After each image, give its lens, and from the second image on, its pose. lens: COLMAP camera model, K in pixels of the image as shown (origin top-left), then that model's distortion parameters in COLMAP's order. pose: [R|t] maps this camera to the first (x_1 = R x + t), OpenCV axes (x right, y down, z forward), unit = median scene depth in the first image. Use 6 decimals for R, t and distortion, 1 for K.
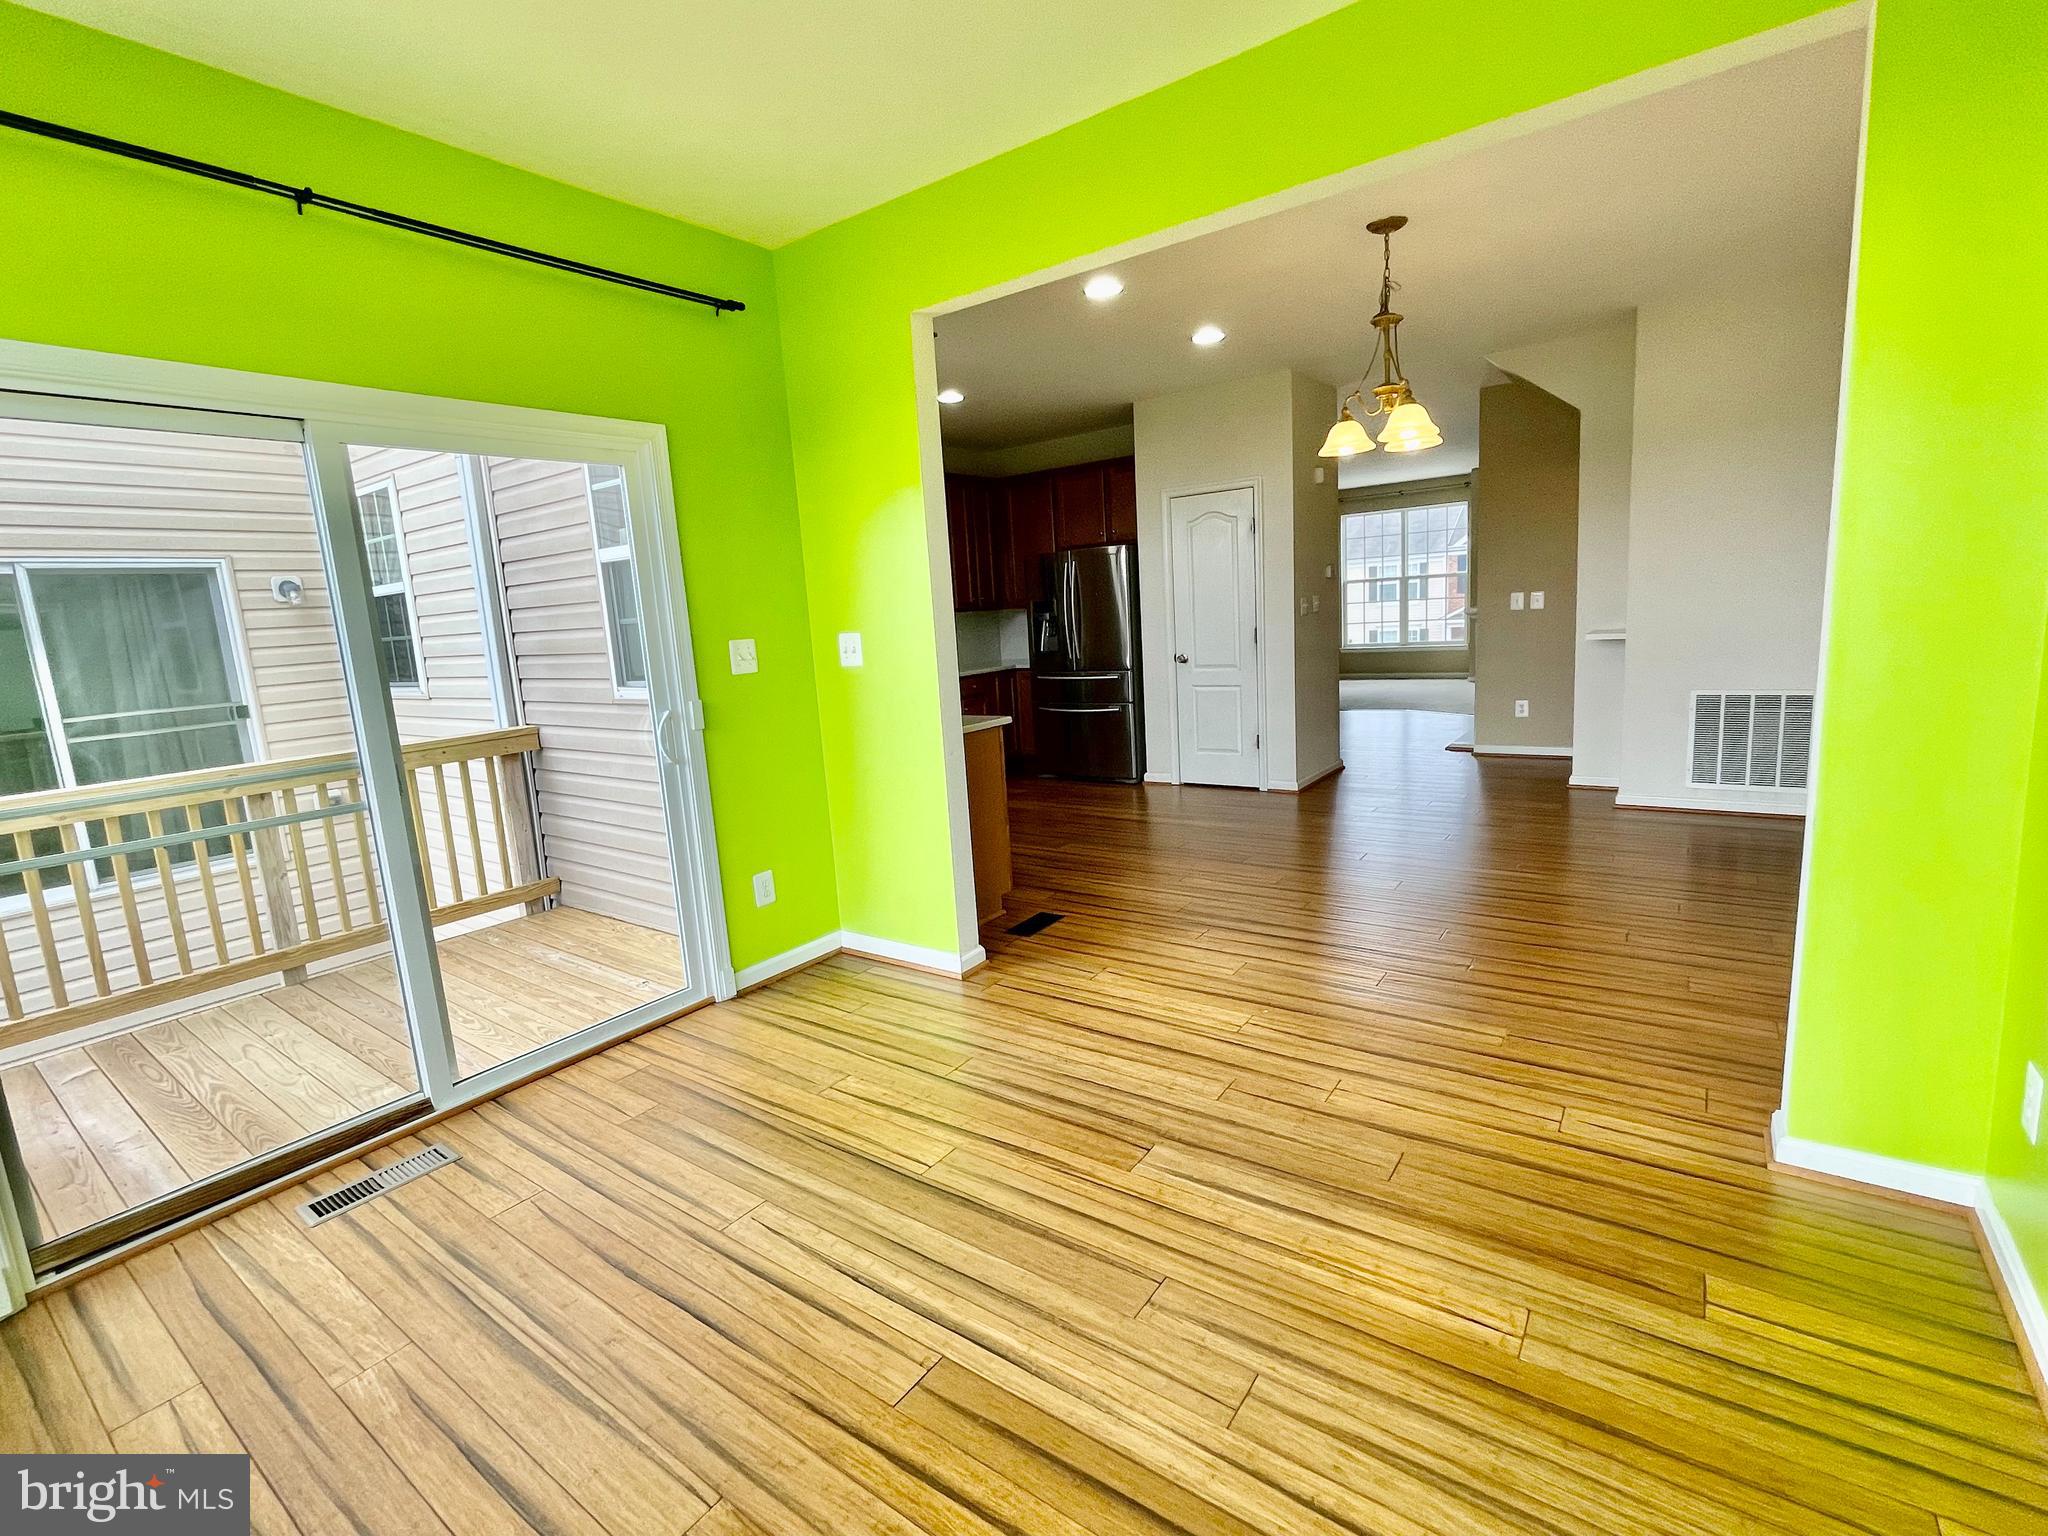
lens RADIAL K [[916.5, 0, 1023.5], [0, 916.5, 764.1], [0, 0, 1]] dist [-0.000861, -0.000011]
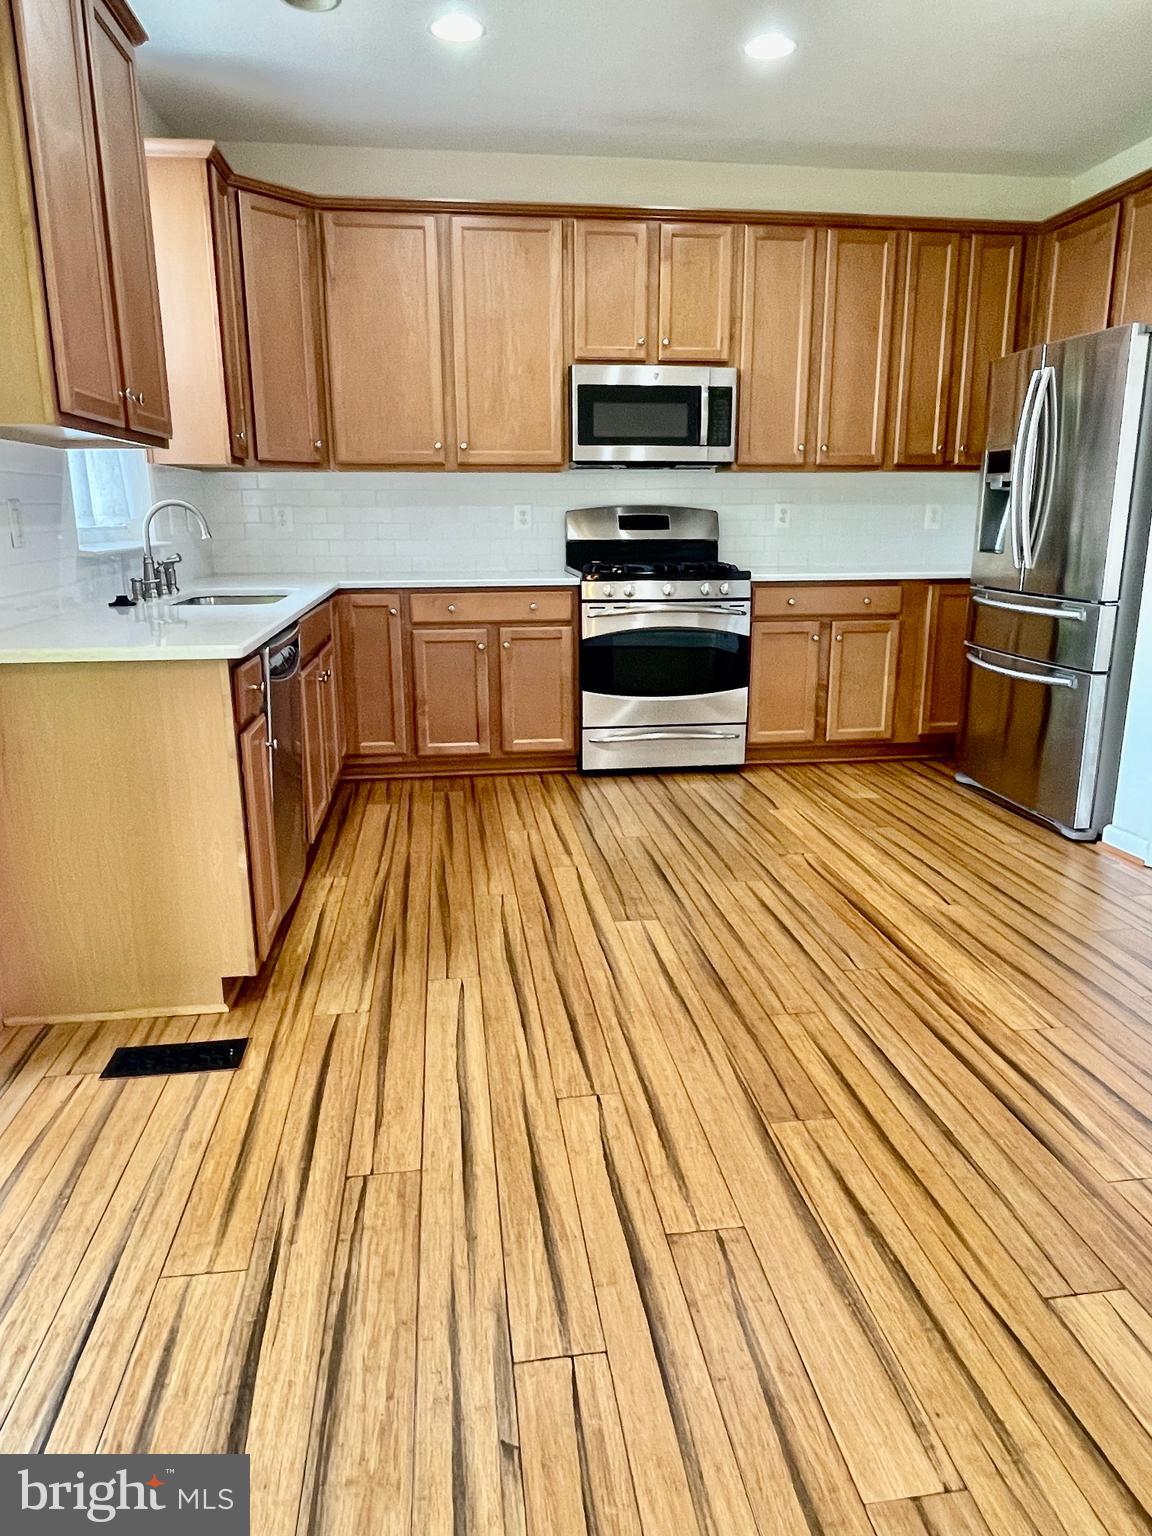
lens RADIAL K [[1003.3, 0, 575.1], [0, 1003.3, 766.9], [0, 0, 1]] dist [0.037942, 0.001441]
pose [[0.685798, 0.241293, -0.686628, 0.303882], [-0.157560, 0.970290, 0.183607, -0.074682], [0.710532, -0.017732, 0.703442, 0.438455]]
